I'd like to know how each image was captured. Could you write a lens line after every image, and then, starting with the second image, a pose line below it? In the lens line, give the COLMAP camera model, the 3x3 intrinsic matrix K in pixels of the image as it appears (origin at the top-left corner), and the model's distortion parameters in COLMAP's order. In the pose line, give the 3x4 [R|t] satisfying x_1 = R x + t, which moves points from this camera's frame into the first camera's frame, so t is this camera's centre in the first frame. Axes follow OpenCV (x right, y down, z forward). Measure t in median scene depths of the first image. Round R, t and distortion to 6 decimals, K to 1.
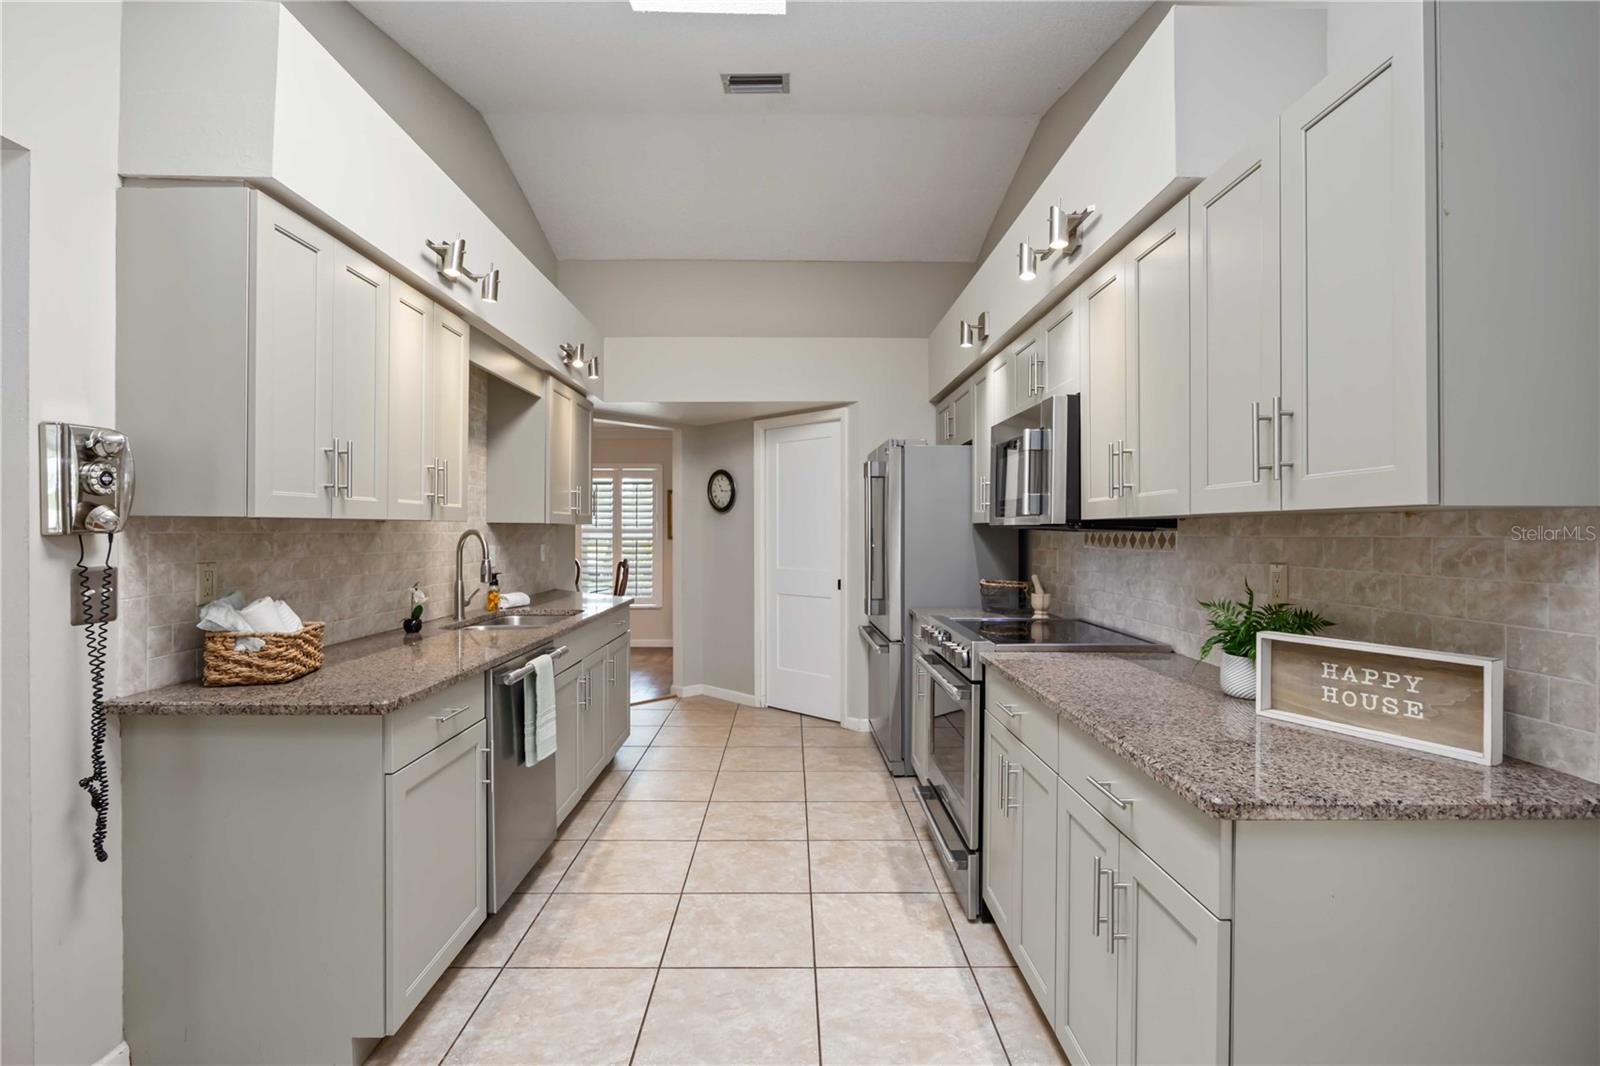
lens RADIAL K [[756.9, 0, 797.7], [0, 756.9, 530.0], [0, 0, 1]] dist [-0.010692, -0.000293]
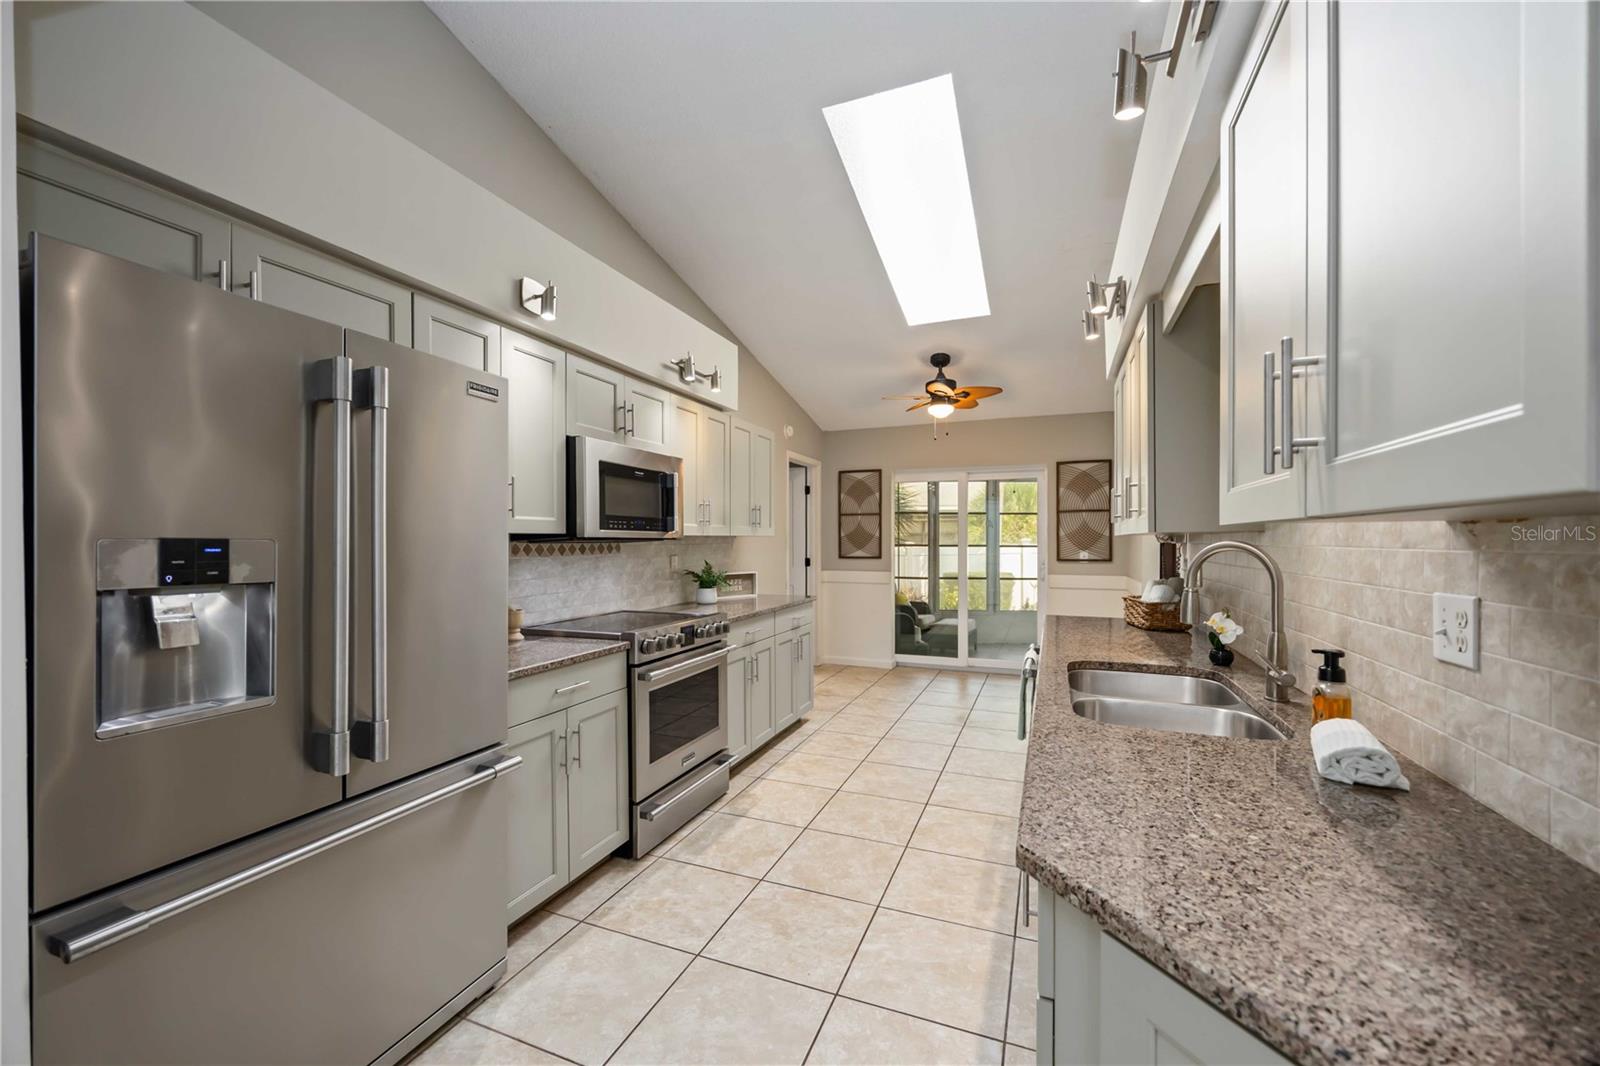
lens RADIAL K [[620.0, 0, 799.9], [0, 620.0, 542.8], [0, 0, 1]] dist [-0.000618, -0.000023]
pose [[-0.922652, -0.001323, 0.385630, -0.384877], [0.000041, 0.999994, 0.003528, -0.001992], [-0.385633, 0.003271, -0.922647, 2.016278]]
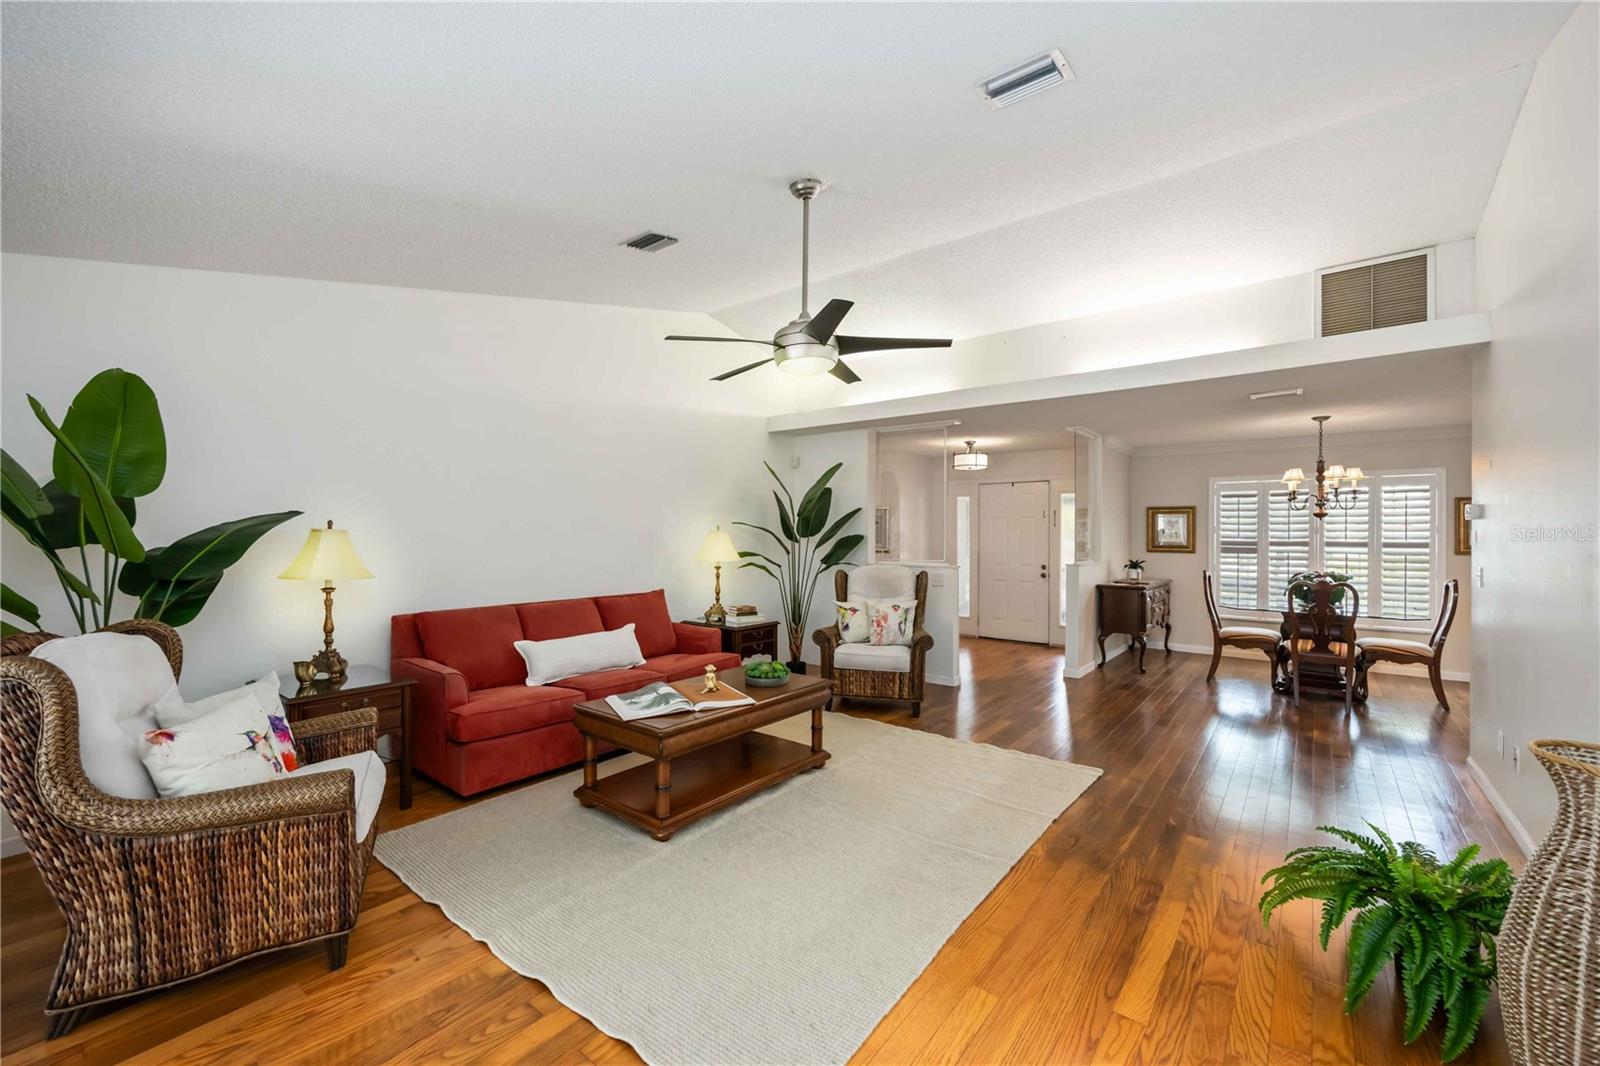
lens RADIAL K [[639.0, 0, 804.0], [0, 639.0, 535.2], [0, 0, 1]] dist [0.009628, -0.000040]
pose [[0.777985, 0.000865, -0.628283, -0.924655], [0.000178, 0.999999, 0.001598, -0.036542], [0.628283, -0.001355, 0.777983, -0.104109]]
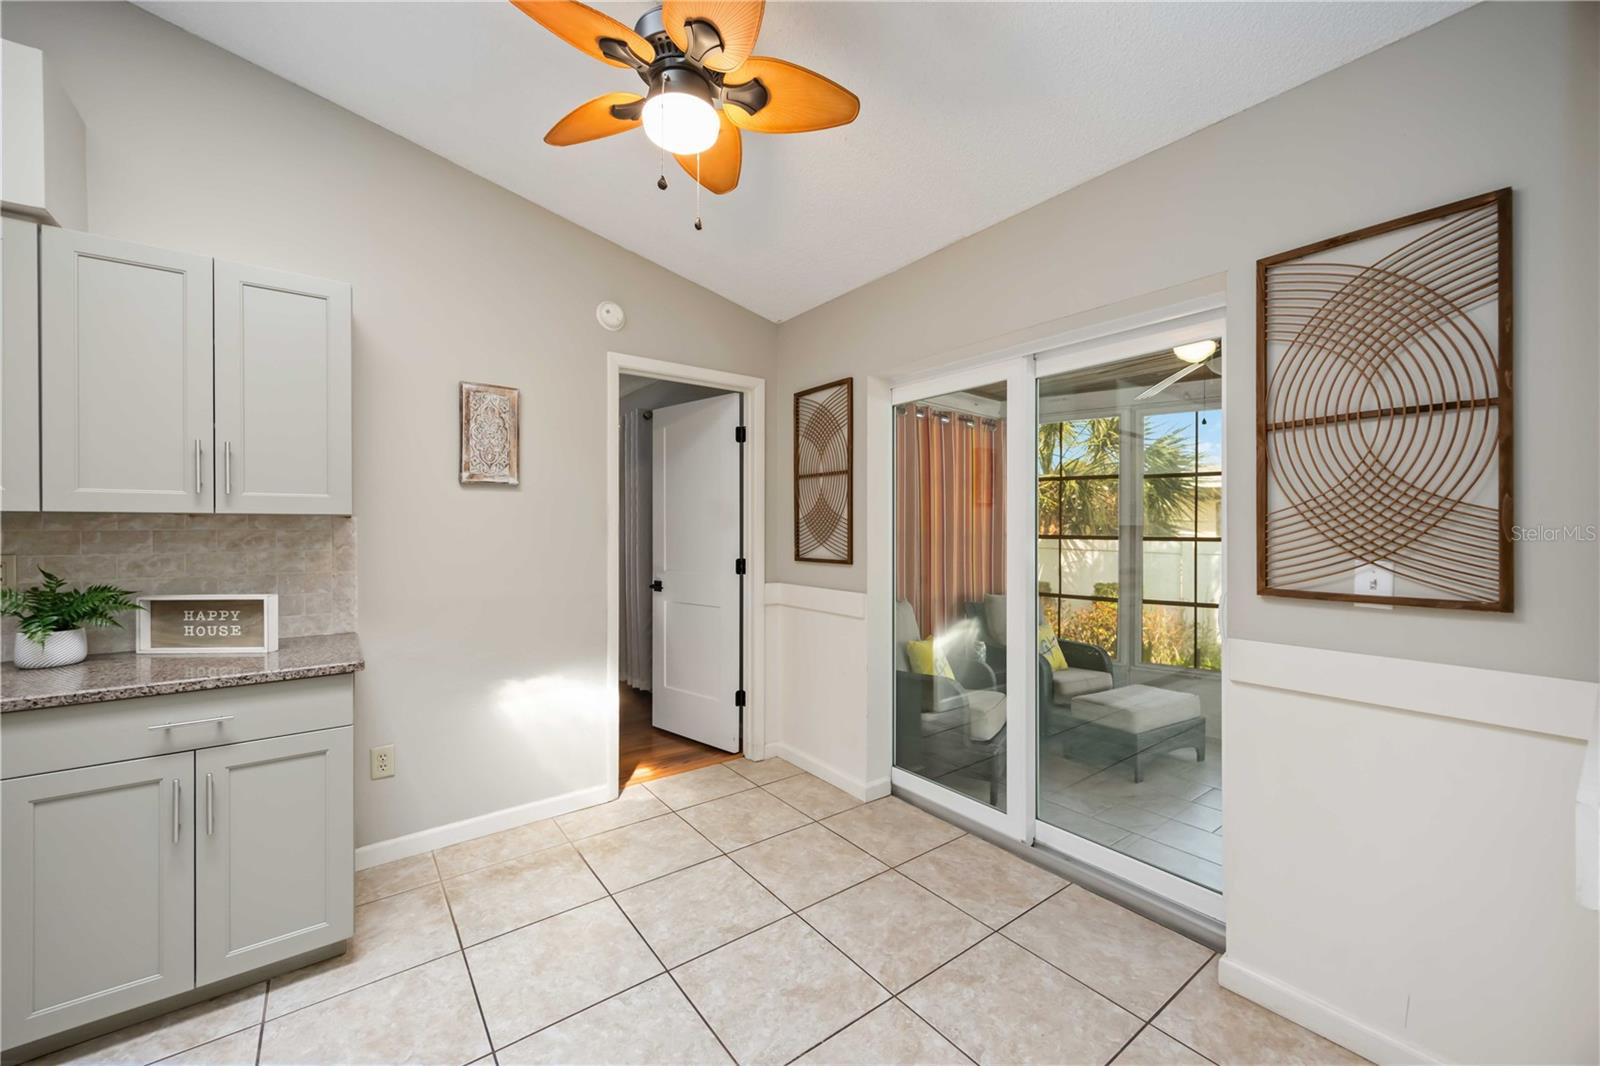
lens RADIAL K [[613.5, 0, 795.1], [0, 613.5, 532.0], [0, 0, 1]] dist [-0.000593, -0.000094]
pose [[-0.594585, -0.006191, 0.804009, -0.602697], [-0.002798, 0.999980, 0.005630, 0.001764], [-0.804028, 0.001098, -0.594590, 0.438944]]
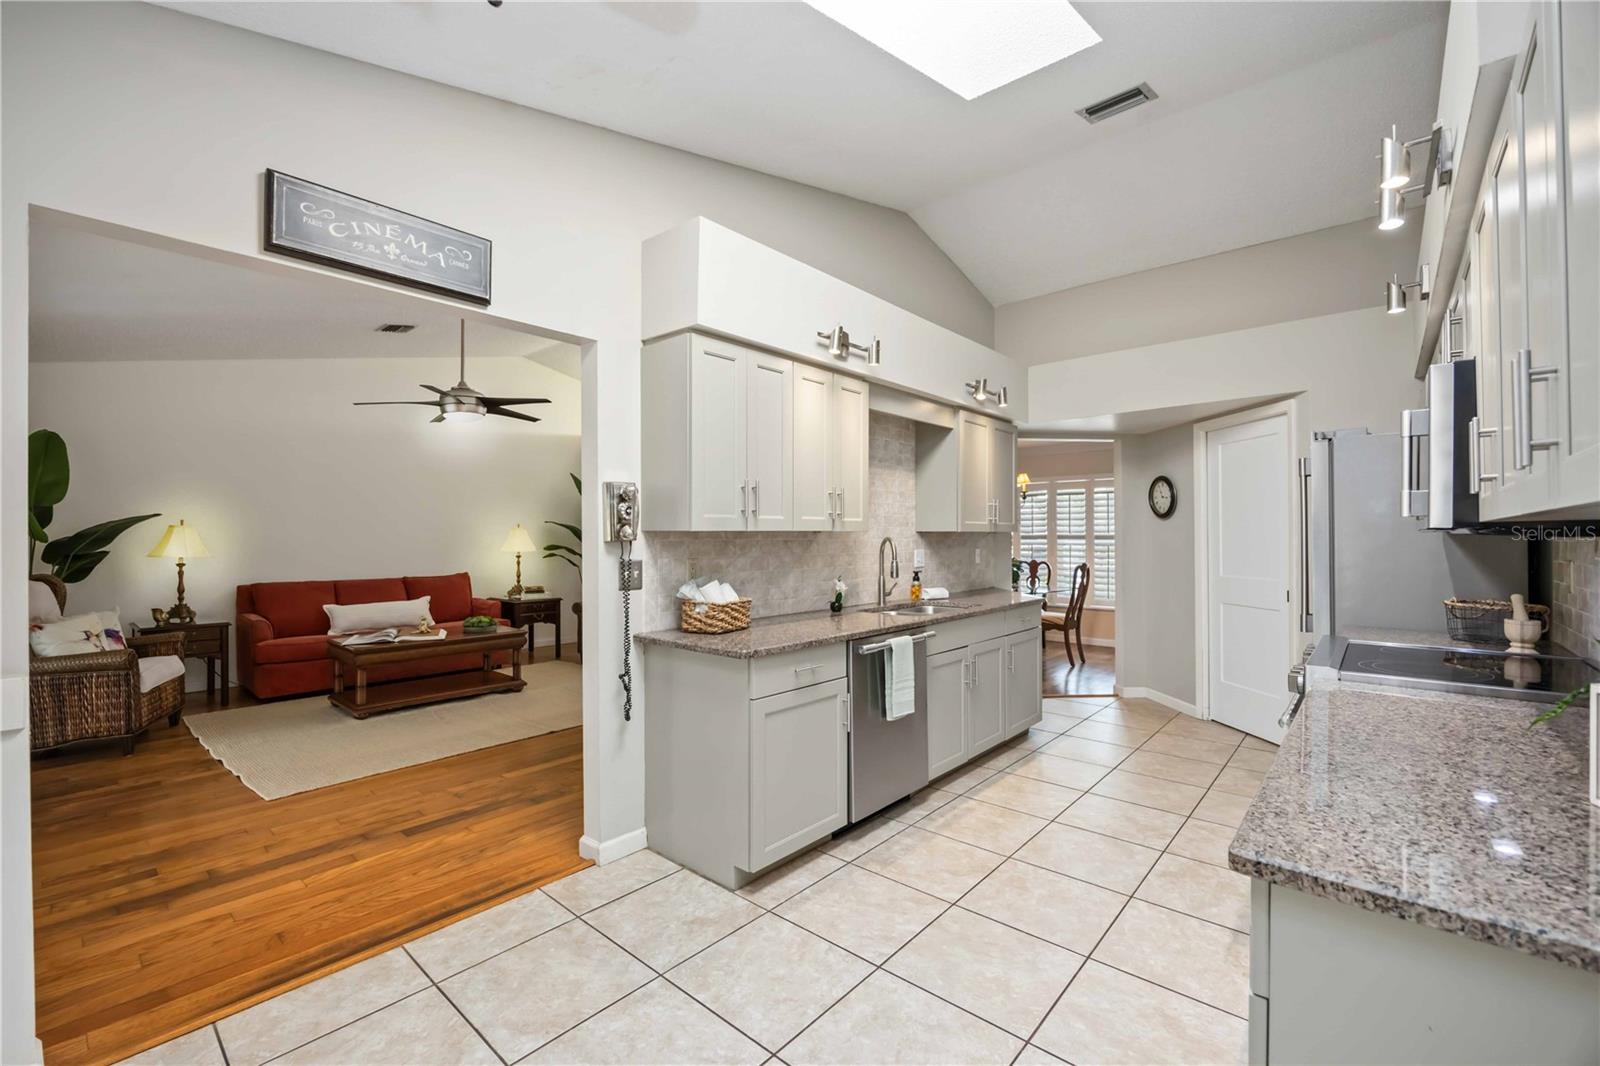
lens RADIAL K [[672.7, 0, 800.0], [0, 672.7, 533.0], [0, 0, 1]] dist [-0.009049, 0.000264]
pose [[0.744803, -0.007690, -0.667240, 0.296375], [0.004580, 0.999969, -0.006412, -0.001462], [0.667269, 0.001719, 0.744815, 0.038470]]
